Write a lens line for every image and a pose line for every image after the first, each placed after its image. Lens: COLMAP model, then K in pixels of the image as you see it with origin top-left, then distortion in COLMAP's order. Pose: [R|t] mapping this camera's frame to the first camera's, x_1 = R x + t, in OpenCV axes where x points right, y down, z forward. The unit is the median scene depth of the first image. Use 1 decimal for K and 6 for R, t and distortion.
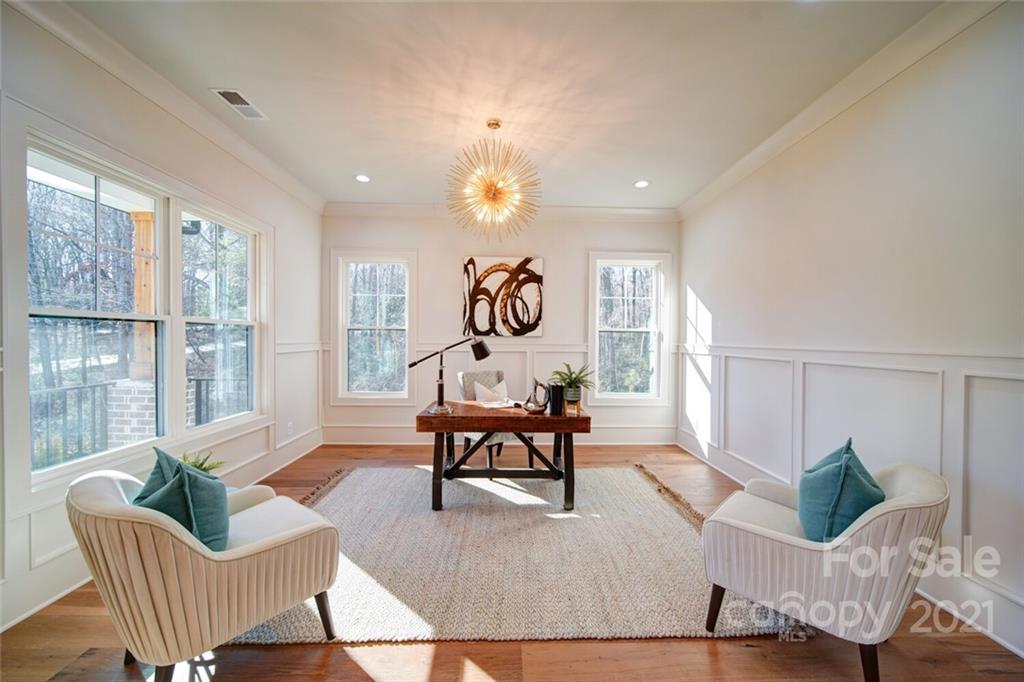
lens RADIAL K [[359.9, 0, 513.5], [0, 359.9, 341.7], [0, 0, 1]] dist [-0.002139, -0.000285]
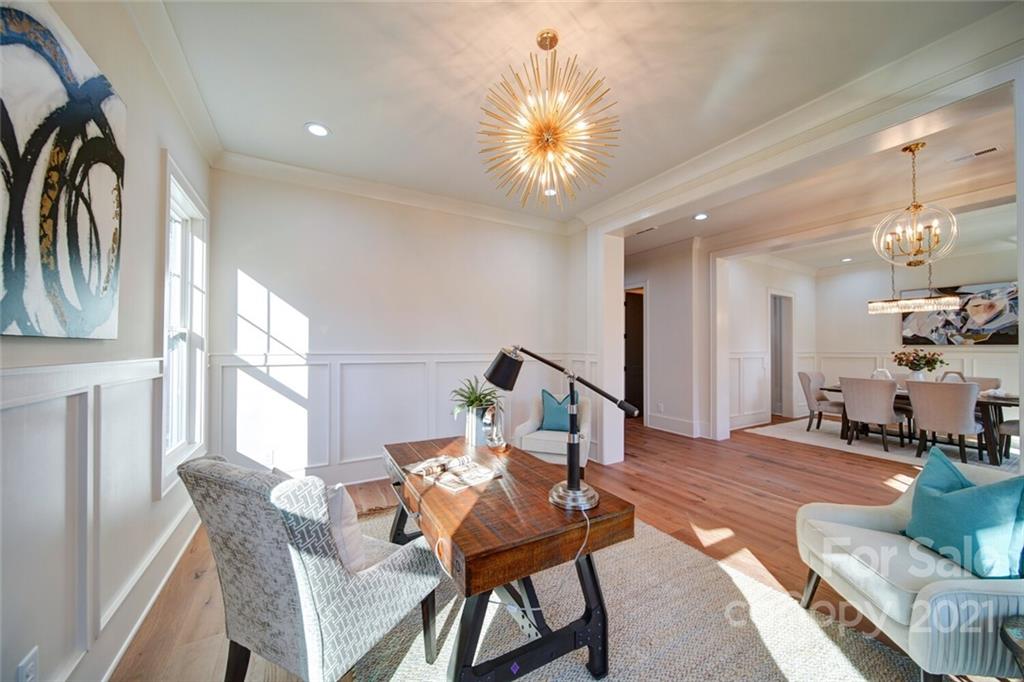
lens RADIAL K [[359.9, 0, 513.5], [0, 359.9, 341.7], [0, 0, 1]] dist [-0.002139, -0.000285]
pose [[-0.475901, 0.006157, 0.879477, -0.439937], [0.003077, 0.999981, -0.005336, -0.012433], [-0.879494, 0.000167, -0.475911, 0.966904]]
